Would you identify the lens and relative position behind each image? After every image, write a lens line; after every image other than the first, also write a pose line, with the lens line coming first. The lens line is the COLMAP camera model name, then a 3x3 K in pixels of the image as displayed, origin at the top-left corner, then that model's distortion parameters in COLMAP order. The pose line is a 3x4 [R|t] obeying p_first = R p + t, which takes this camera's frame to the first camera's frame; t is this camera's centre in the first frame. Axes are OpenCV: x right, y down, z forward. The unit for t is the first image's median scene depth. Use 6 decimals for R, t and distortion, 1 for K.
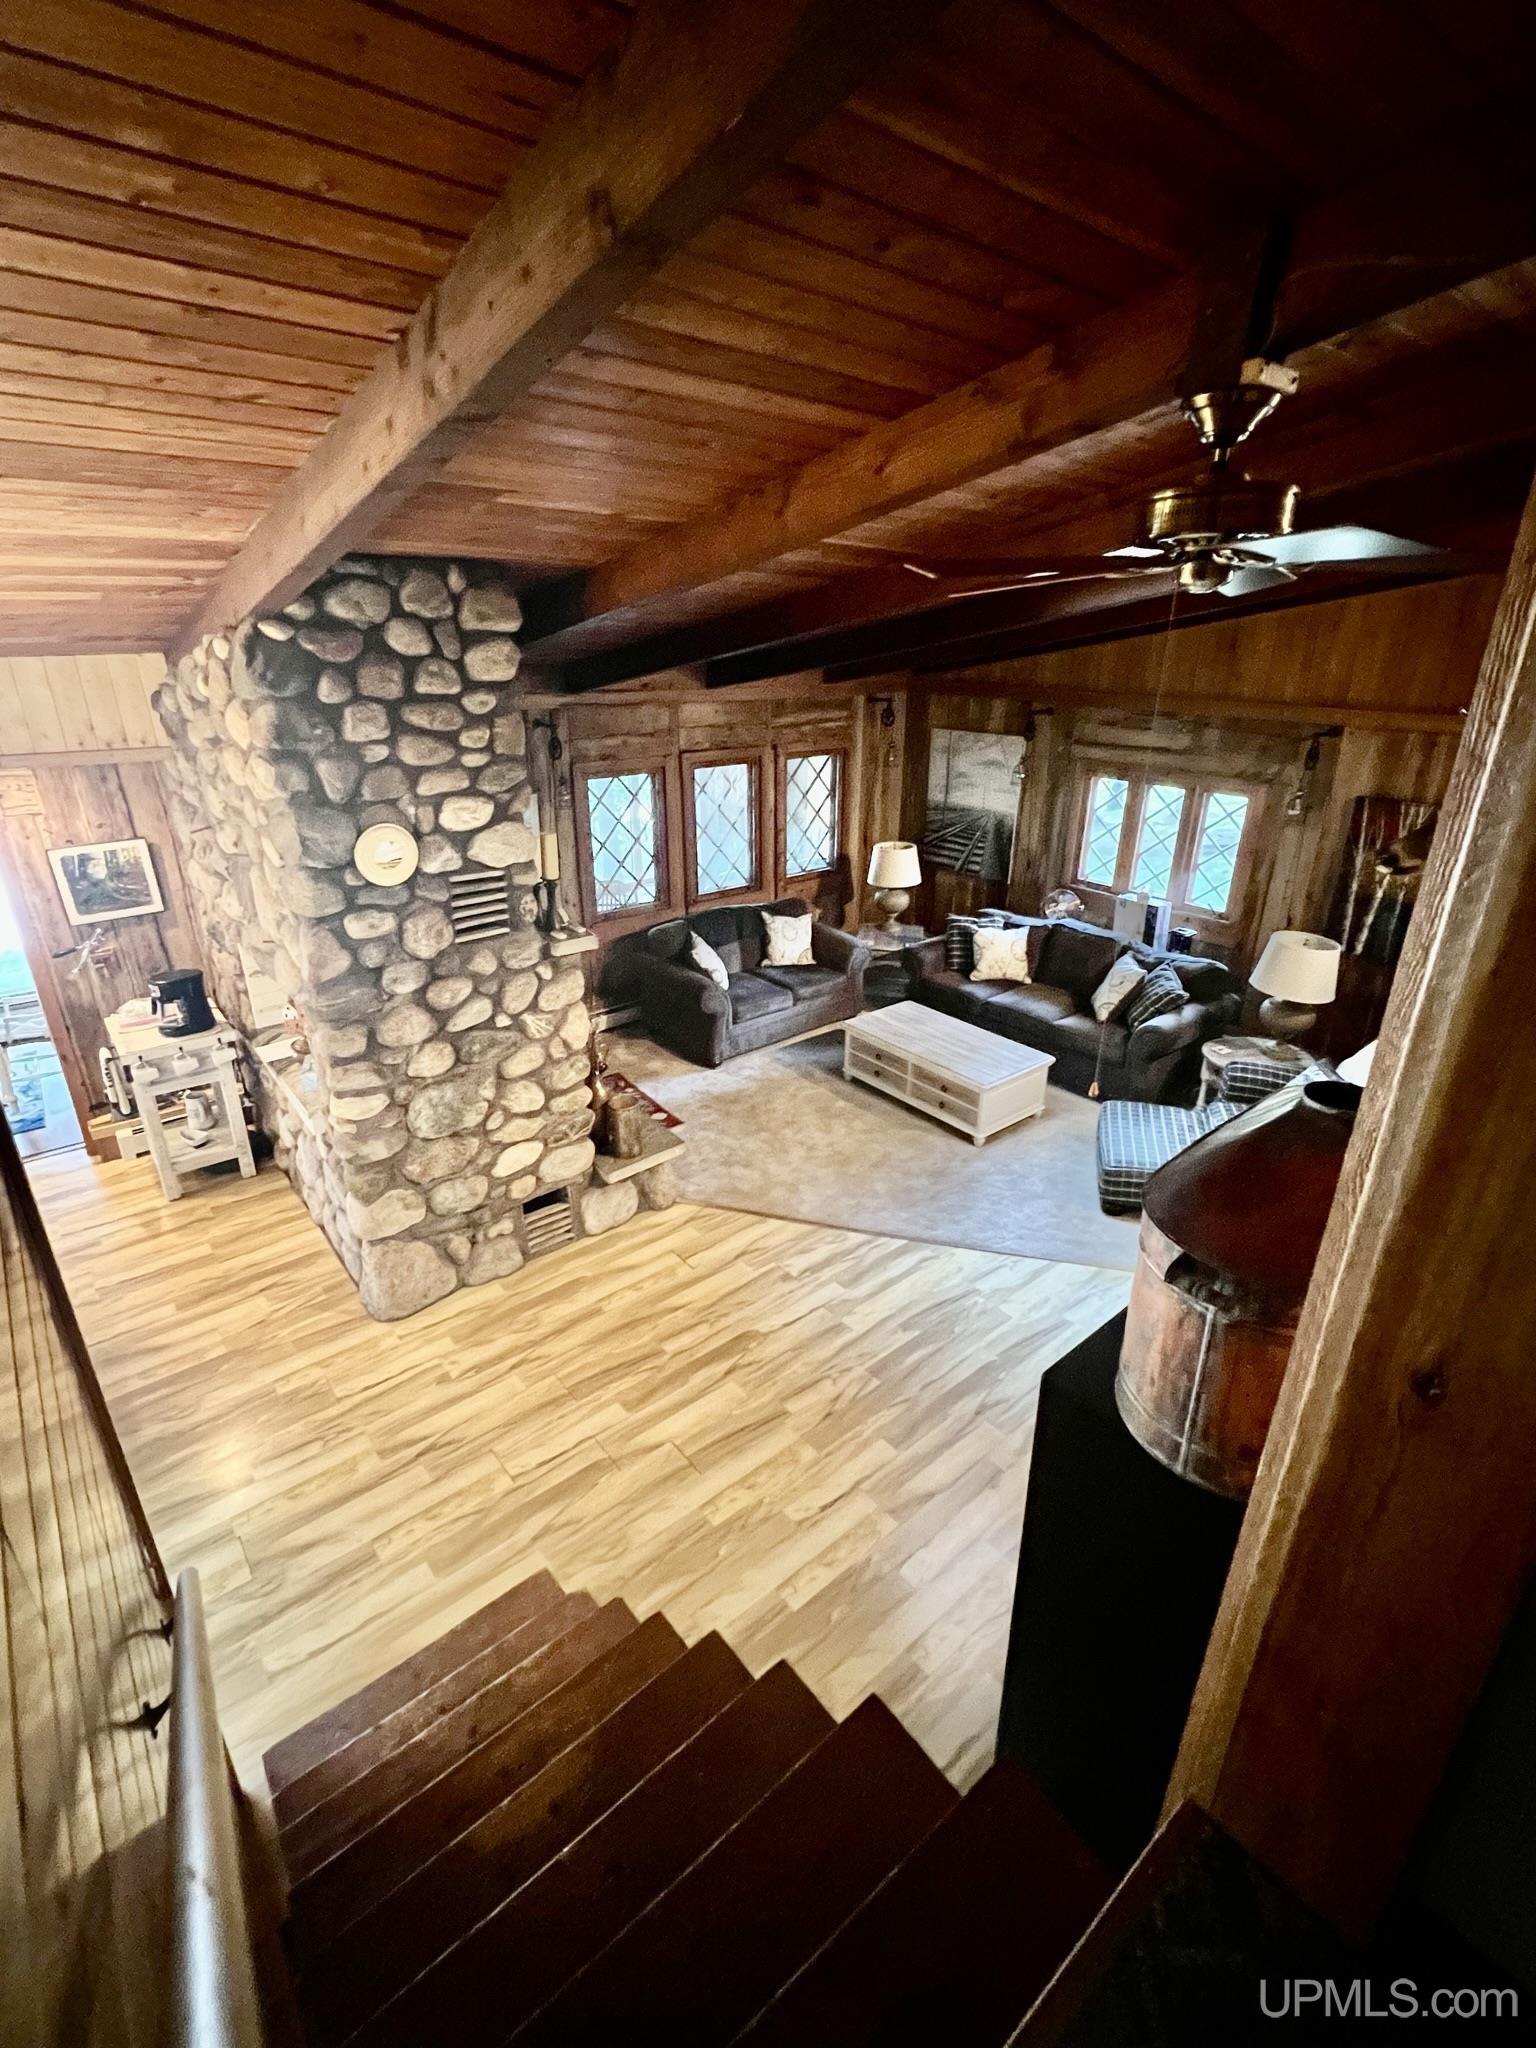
lens RADIAL K [[927.4, 0, 766.6], [0, 927.4, 1021.0], [0, 0, 1]] dist [-0.000120, -0.000225]
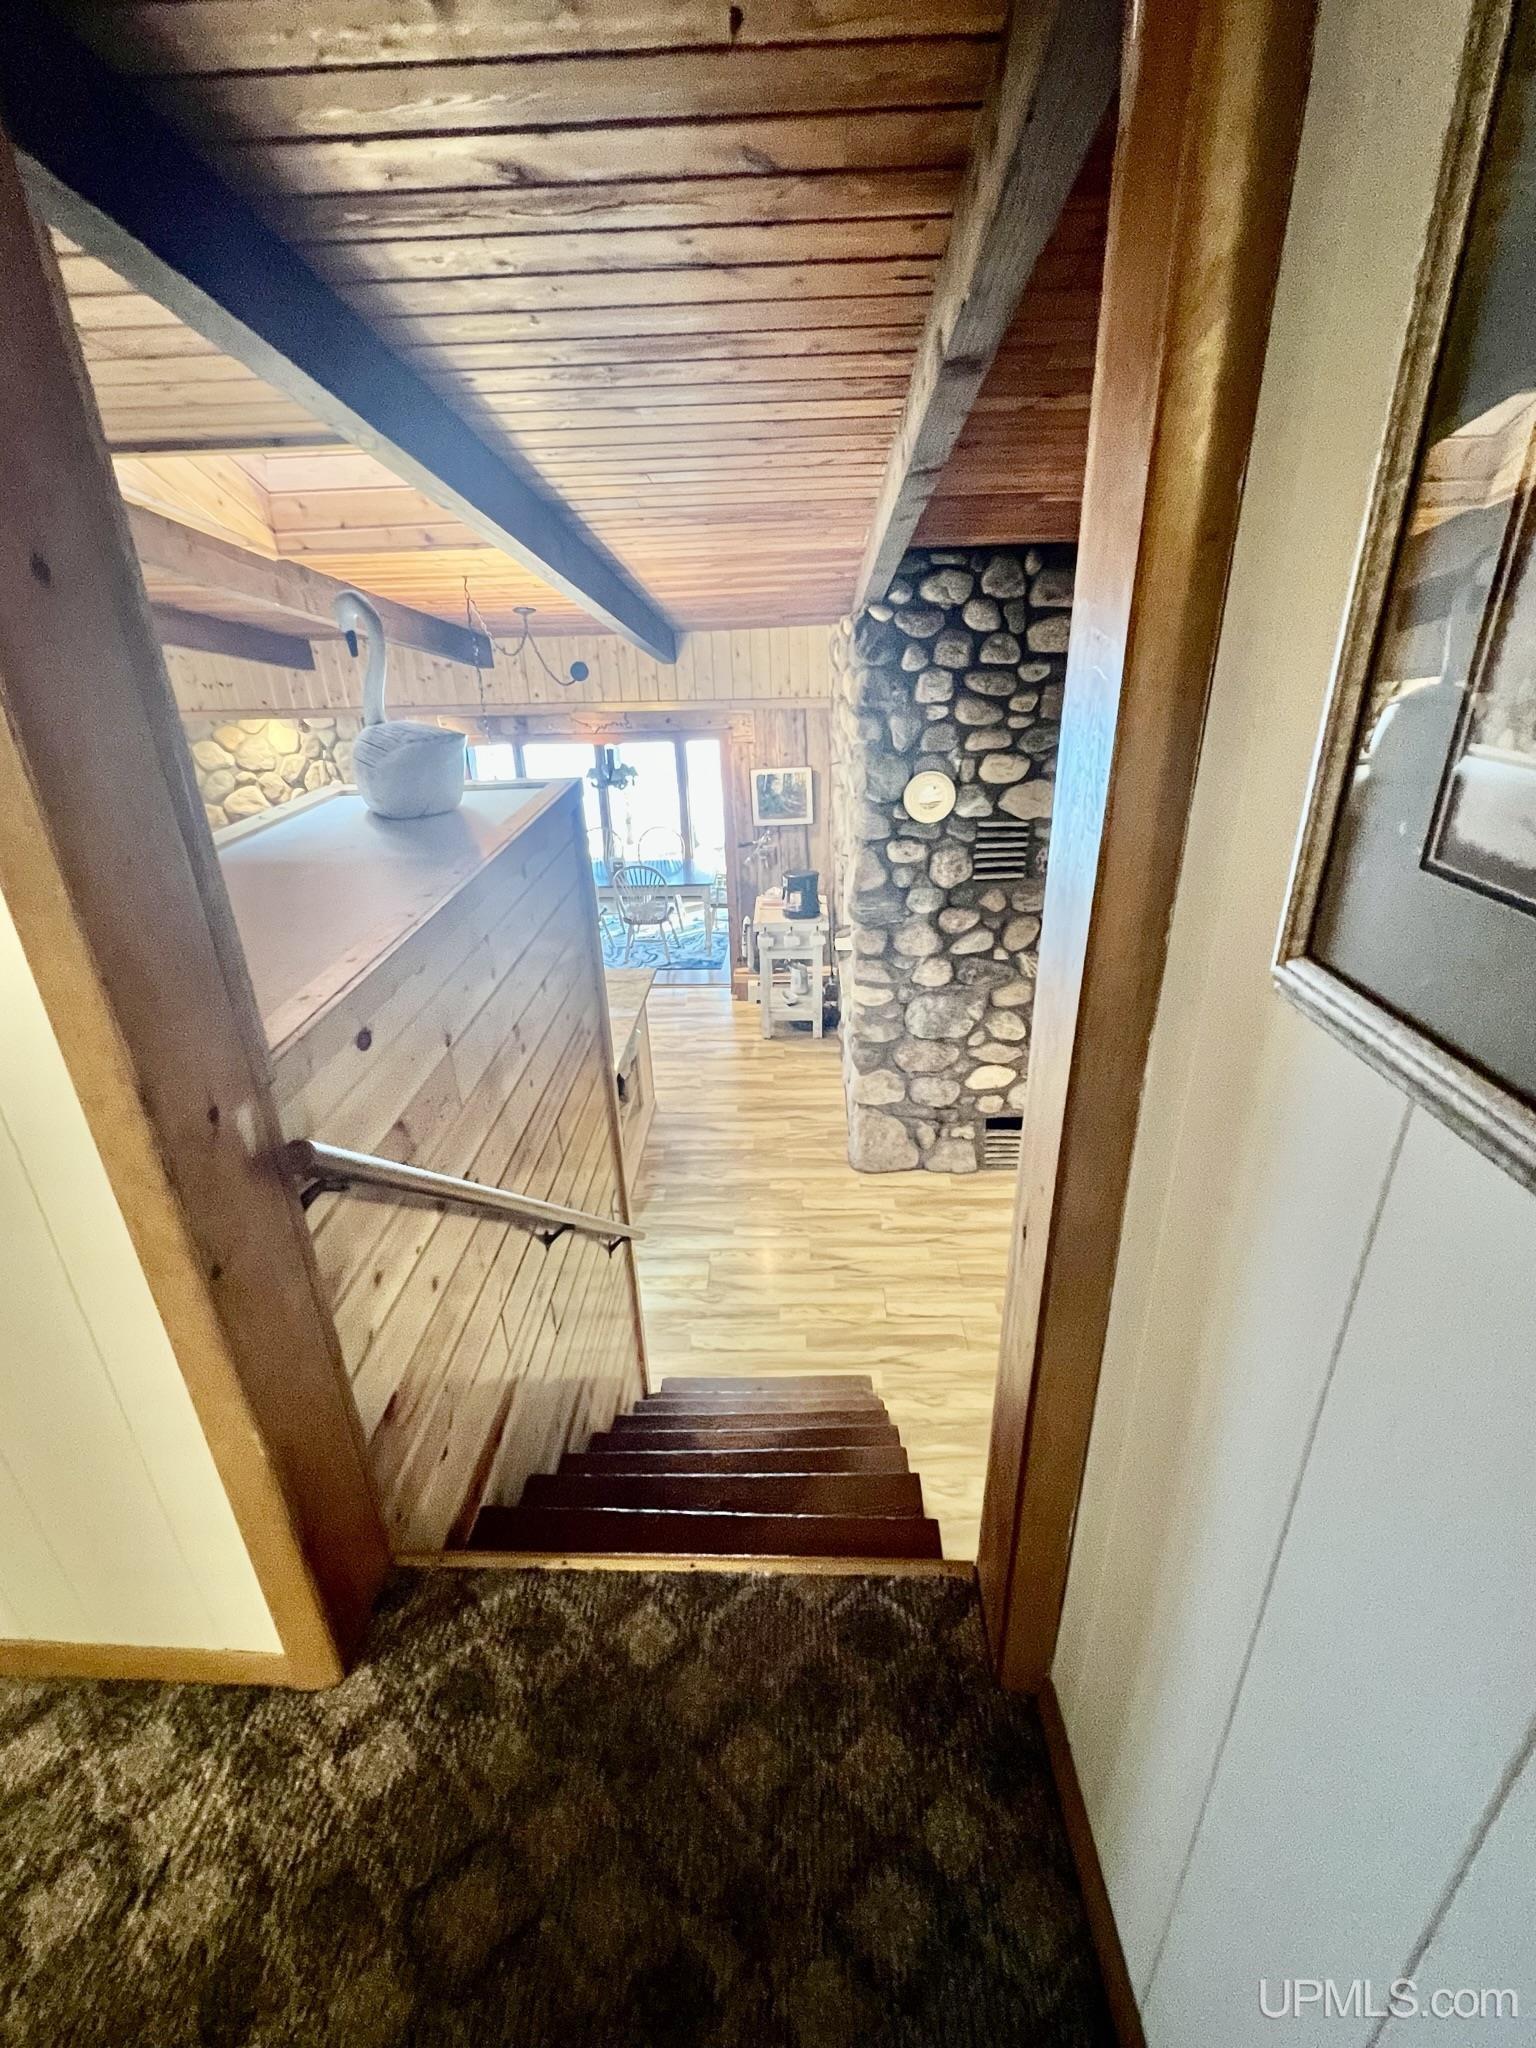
lens RADIAL K [[927.4, 0, 770.3], [0, 927.4, 1022.5], [0, 0, 1]] dist [-0.000120, -0.000225]
pose [[0.755830, 0.253097, -0.603873, 0.217976], [-0.222369, 0.966678, 0.126831, -0.001405], [0.615851, 0.038420, 0.786925, -0.066527]]
